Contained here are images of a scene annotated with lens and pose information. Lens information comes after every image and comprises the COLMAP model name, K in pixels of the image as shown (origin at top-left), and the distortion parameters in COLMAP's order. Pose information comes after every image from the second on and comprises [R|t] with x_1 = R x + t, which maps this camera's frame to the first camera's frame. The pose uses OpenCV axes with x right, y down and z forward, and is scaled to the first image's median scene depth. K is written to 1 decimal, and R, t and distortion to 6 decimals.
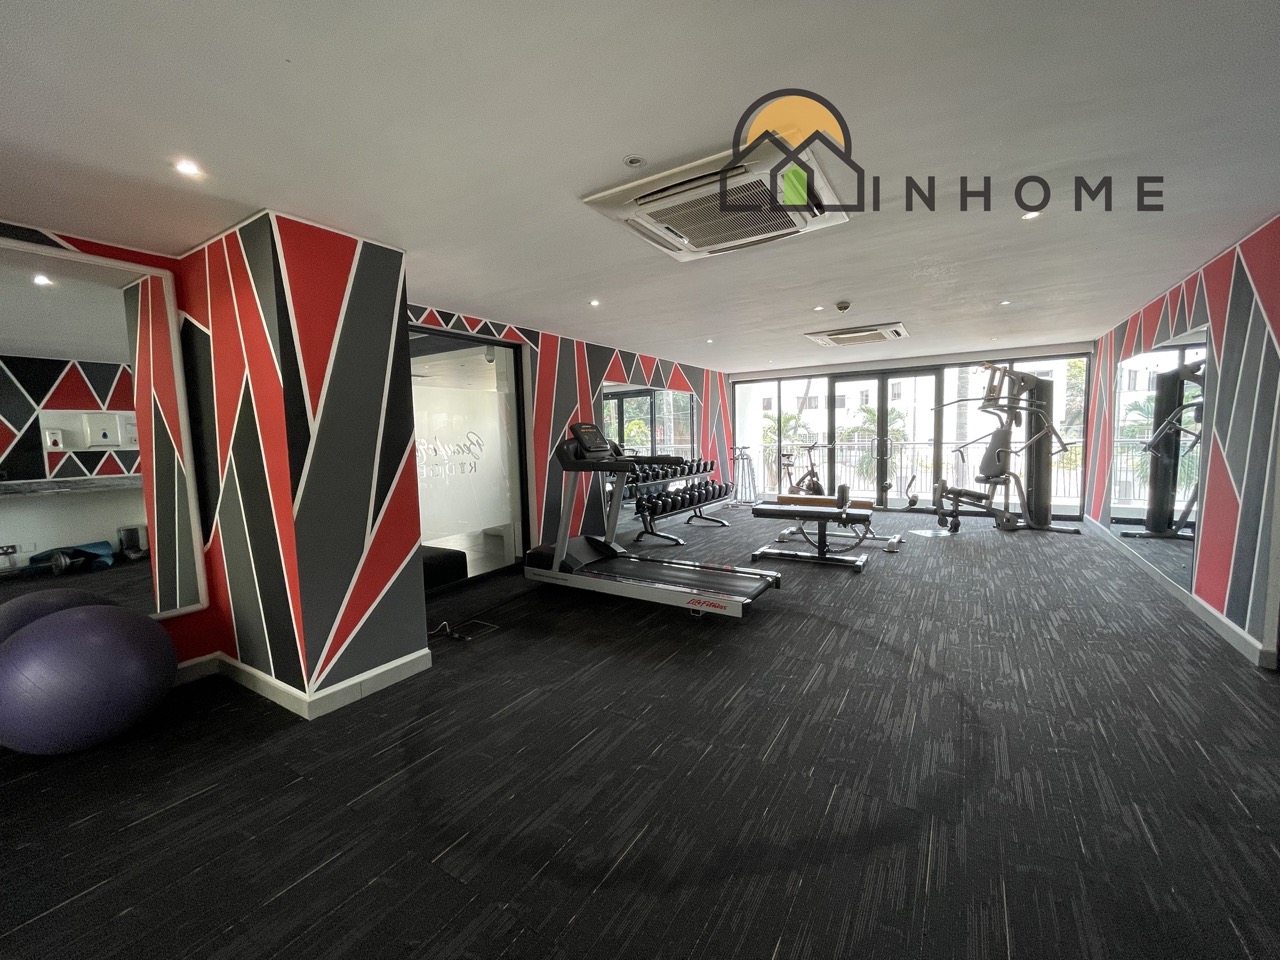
lens RADIAL K [[524.8, 0, 638.0], [0, 524.8, 471.3], [0, 0, 1]] dist [-0.000603, -0.000013]
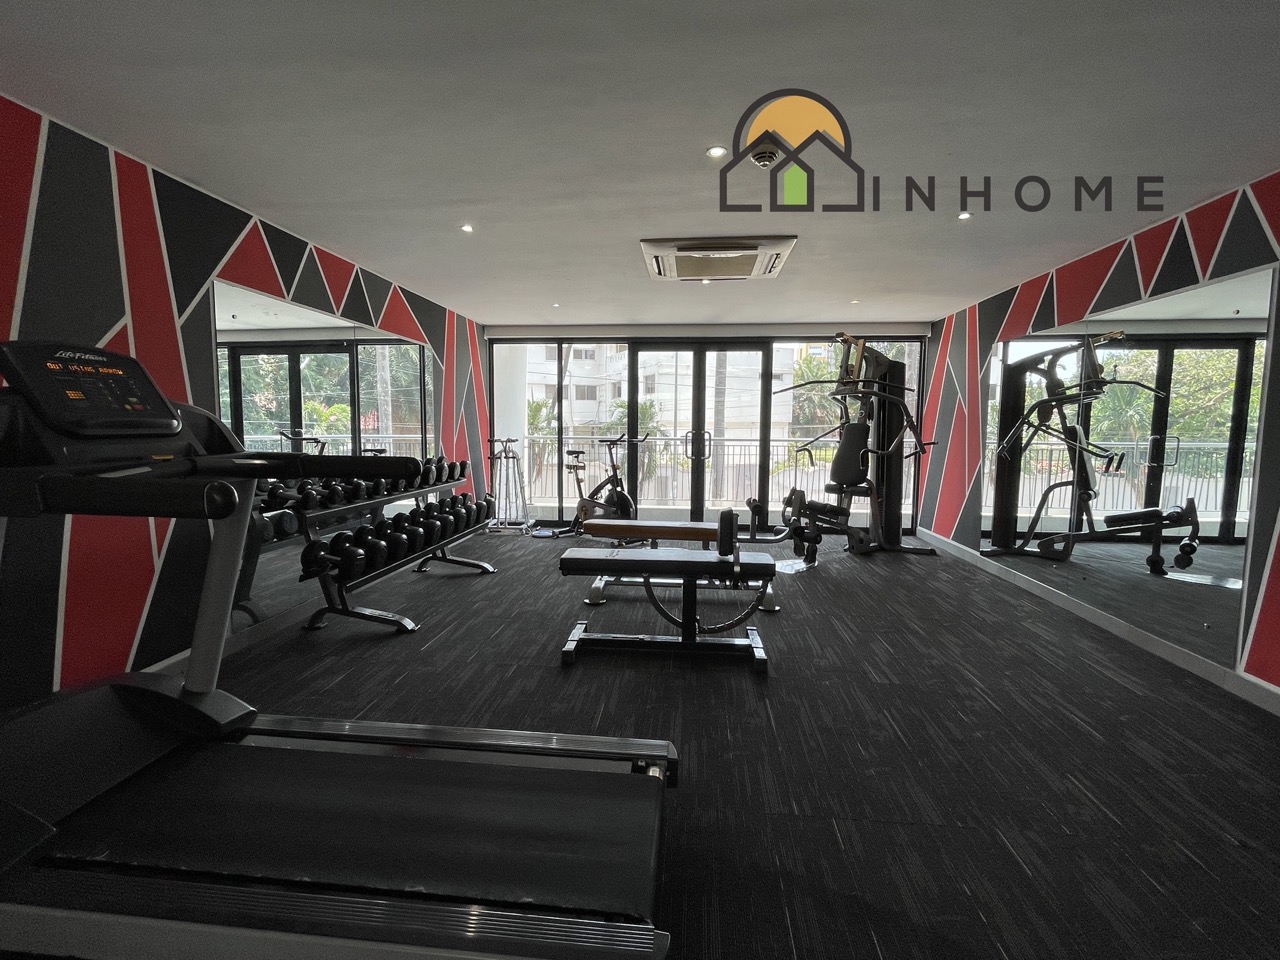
lens RADIAL K [[577.2, 0, 639.8], [0, 577.2, 472.7], [0, 0, 1]] dist [-0.001724, 0.000001]
pose [[0.890190, -0.005103, 0.455561, 0.025883], [0.001580, 0.999966, 0.008113, -0.013637], [-0.455587, -0.006502, 0.890168, 0.372271]]
